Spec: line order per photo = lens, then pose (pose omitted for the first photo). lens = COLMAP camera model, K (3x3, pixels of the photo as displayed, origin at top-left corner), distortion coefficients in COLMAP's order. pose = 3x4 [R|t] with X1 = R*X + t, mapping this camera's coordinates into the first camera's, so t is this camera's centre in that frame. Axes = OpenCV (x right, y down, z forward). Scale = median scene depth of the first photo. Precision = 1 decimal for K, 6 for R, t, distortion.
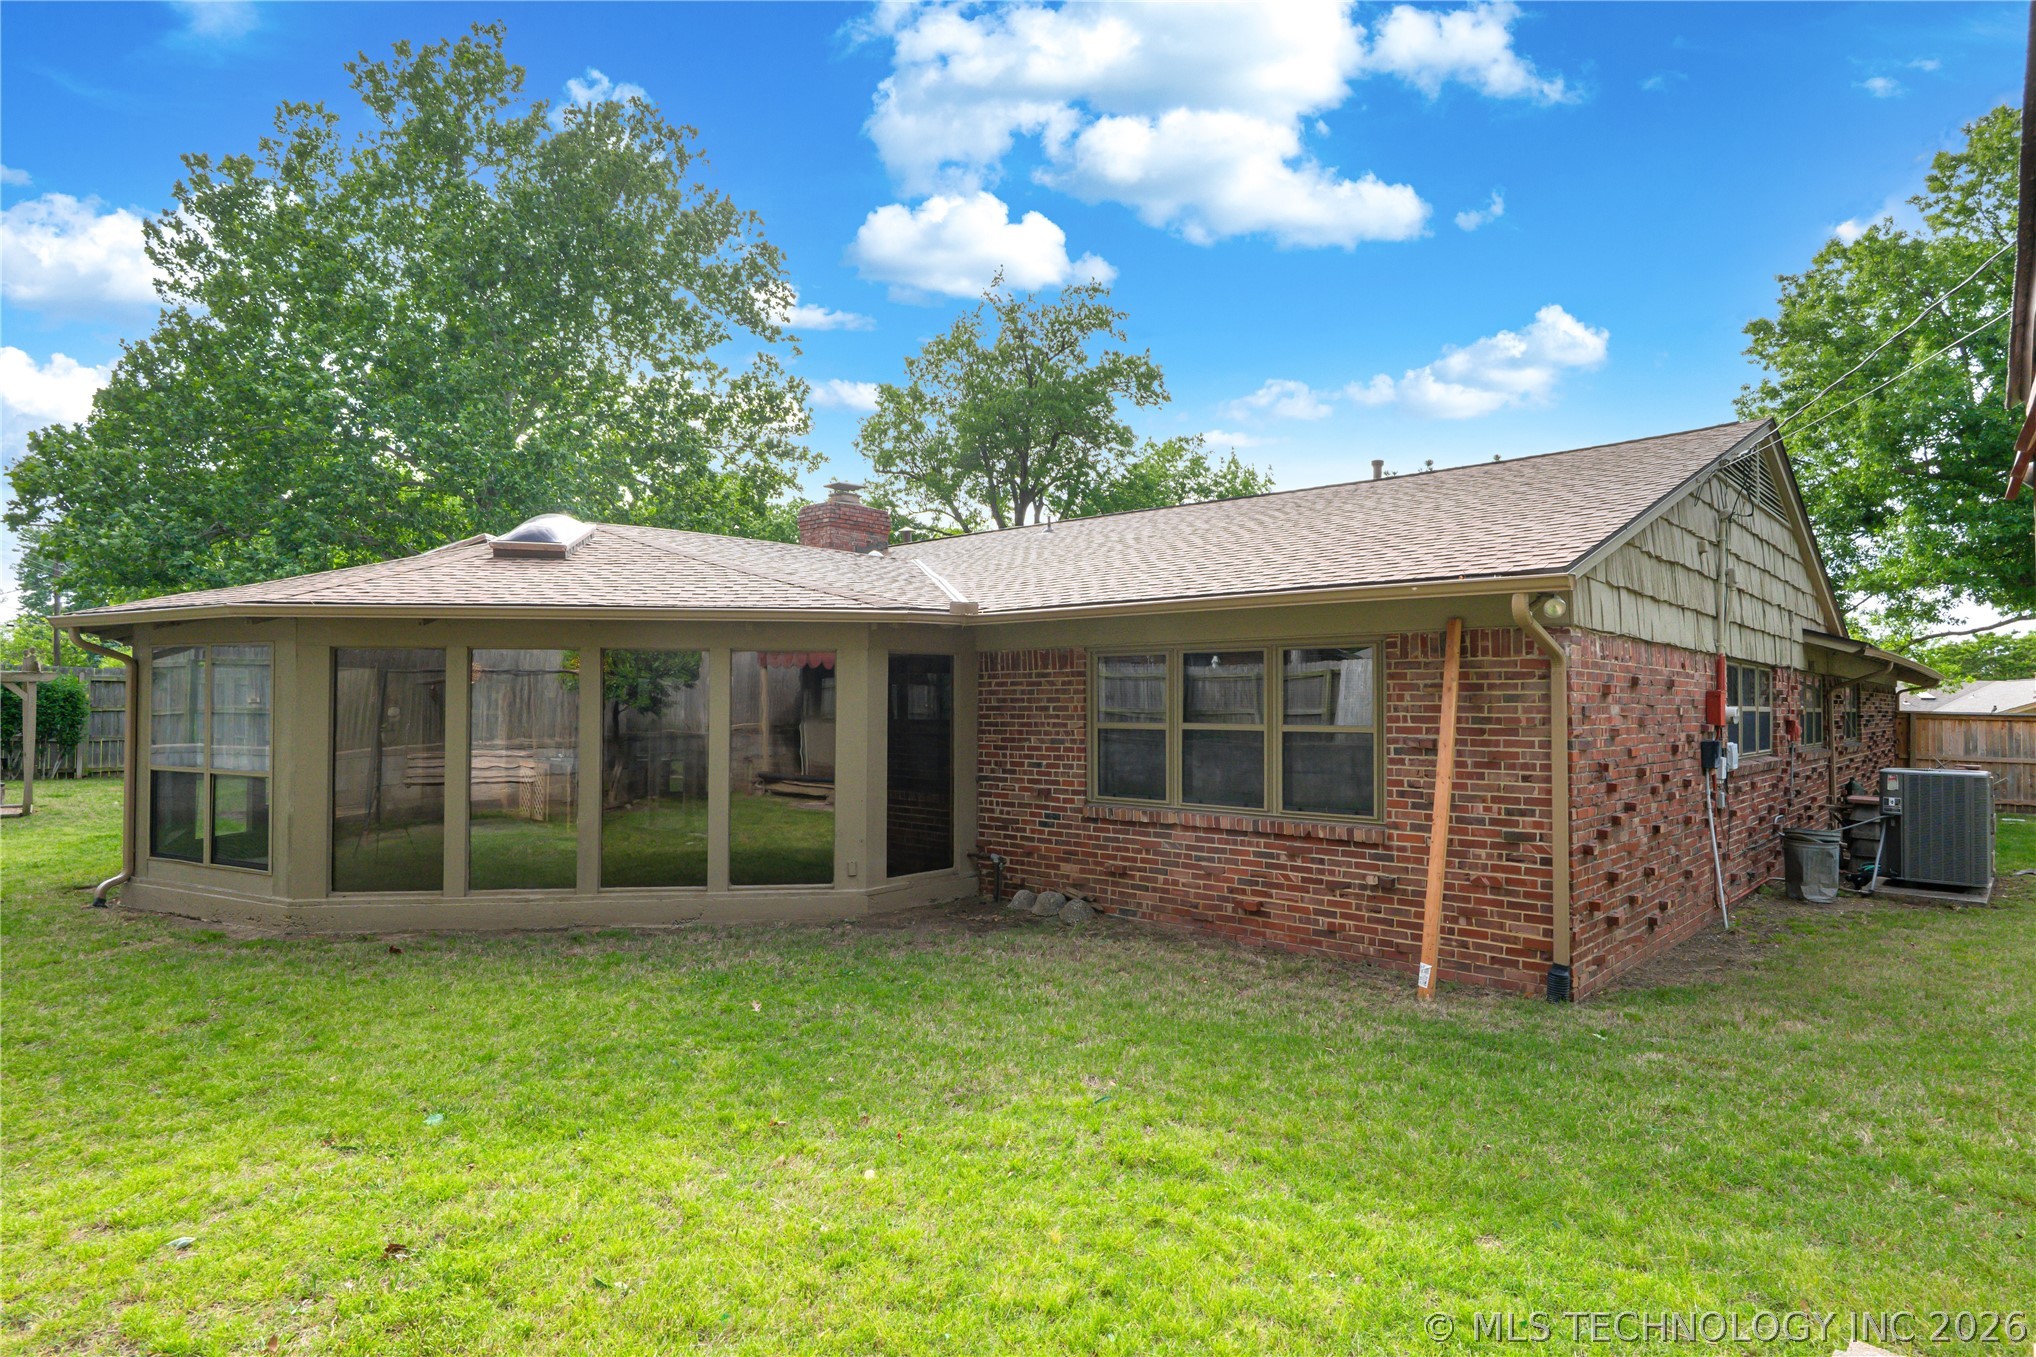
lens RADIAL K [[1083.9, 0, 1019.0], [0, 1083.9, 684.1], [0, 0, 1]] dist [-0.010753, 0.001554]
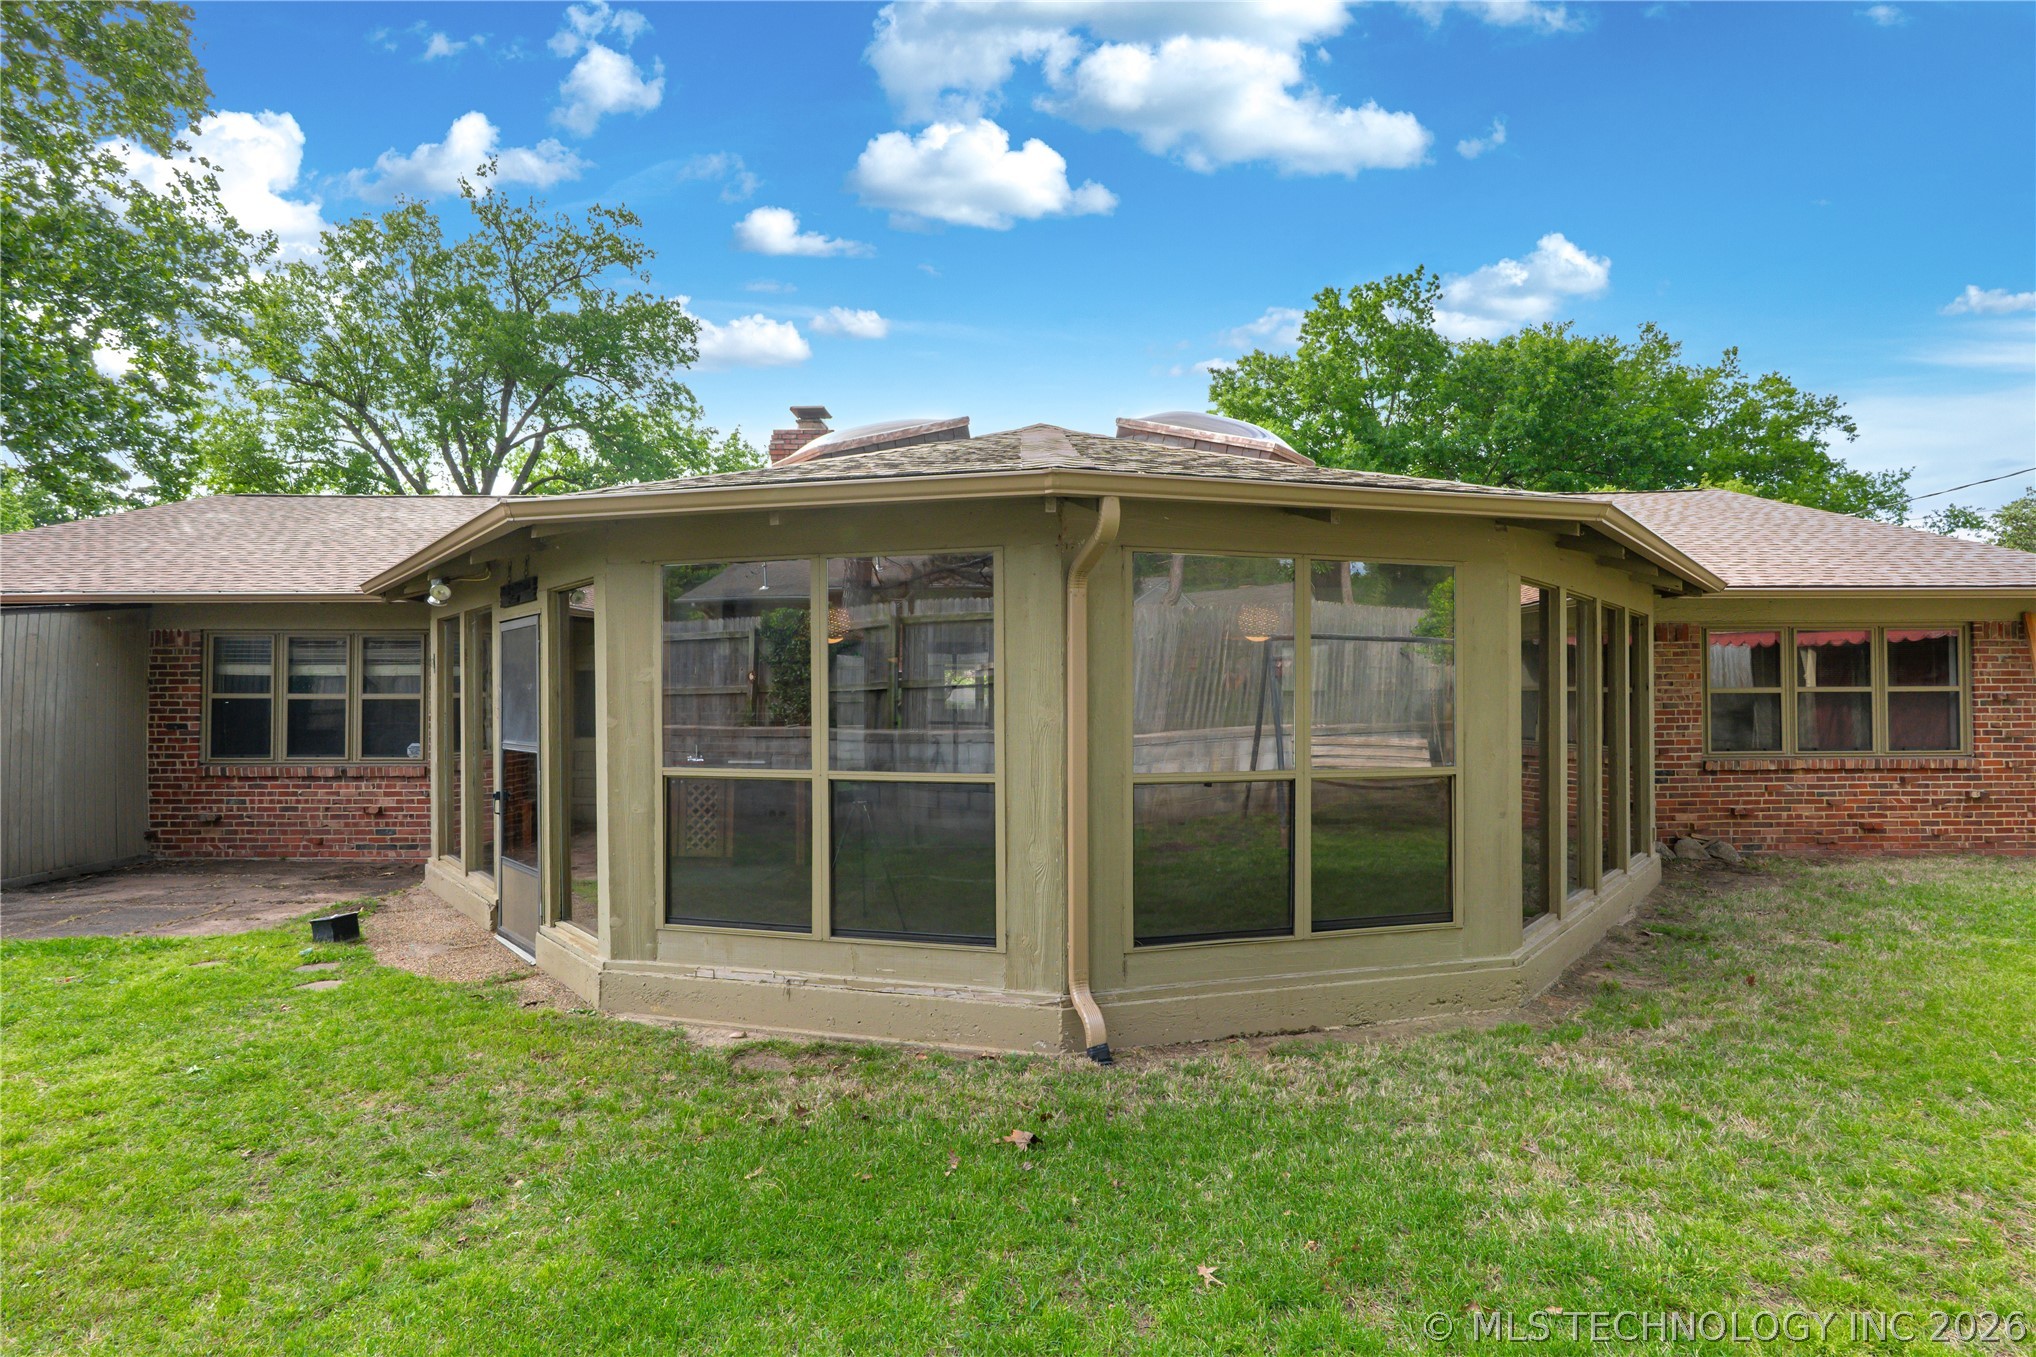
lens RADIAL K [[1083.9, 0, 1019.1], [0, 1083.9, 672.0], [0, 0, 1]] dist [-0.010753, 0.001554]
pose [[0.743466, 0.004900, 0.668756, -1.396733], [-0.005567, 0.999984, -0.001139, 0.026397], [-0.668751, -0.002876, 0.743481, 0.712891]]
